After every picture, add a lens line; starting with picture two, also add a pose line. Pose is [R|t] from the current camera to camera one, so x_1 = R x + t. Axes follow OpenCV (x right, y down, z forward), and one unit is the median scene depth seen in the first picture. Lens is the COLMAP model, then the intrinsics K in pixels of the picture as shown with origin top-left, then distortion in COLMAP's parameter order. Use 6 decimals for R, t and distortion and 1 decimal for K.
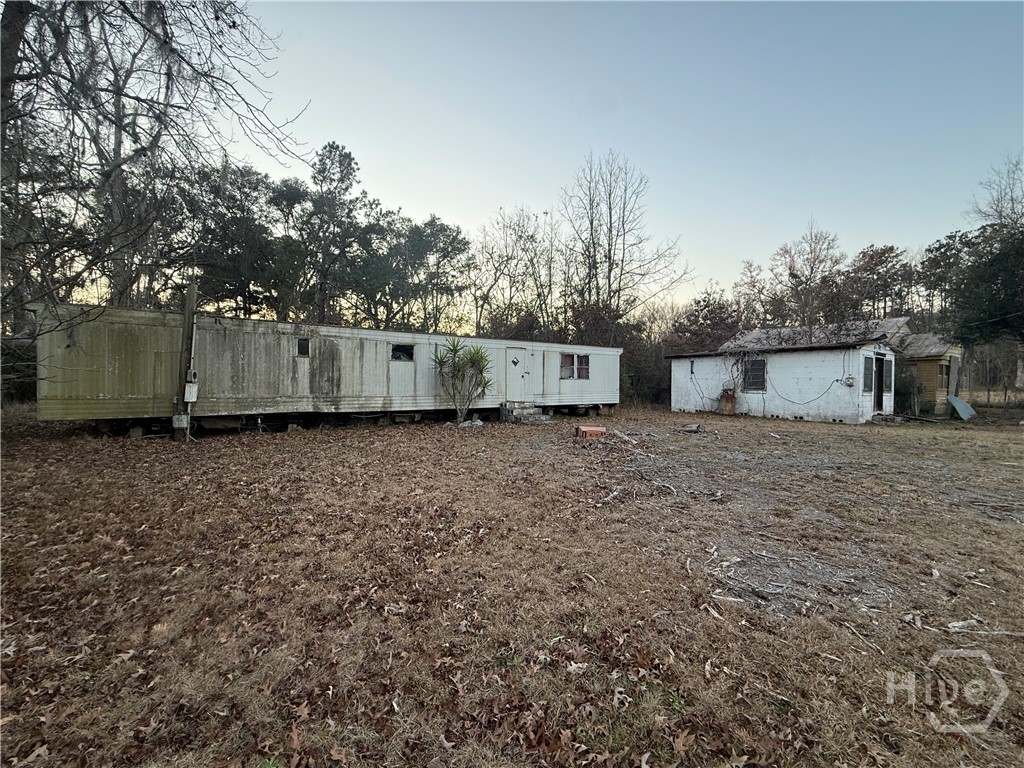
lens RADIAL K [[406.2, 0, 511.5], [0, 406.2, 384.4], [0, 0, 1]] dist [-0.001505, 0.000450]
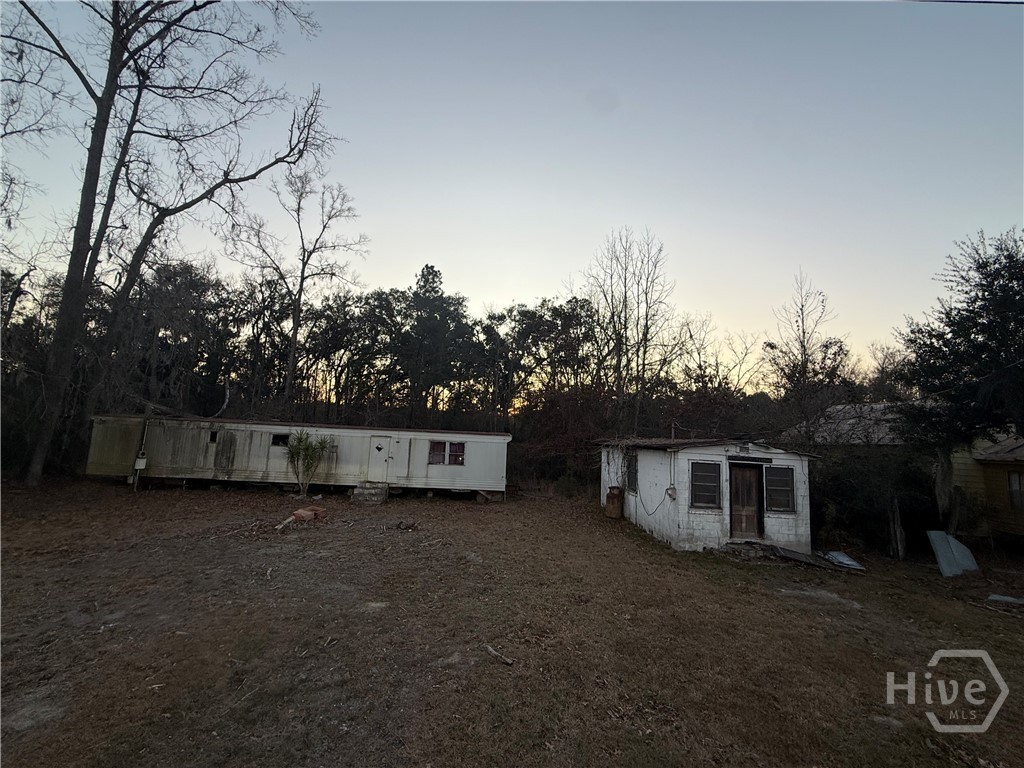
lens RADIAL K [[406.2, 0, 510.7], [0, 406.2, 386.7], [0, 0, 1]] dist [-0.001505, 0.000450]
pose [[0.870171, -0.028523, -0.491924, 1.126499], [-0.043409, 0.990004, -0.134190, -0.108269], [0.490835, 0.138122, 0.860235, 0.158688]]
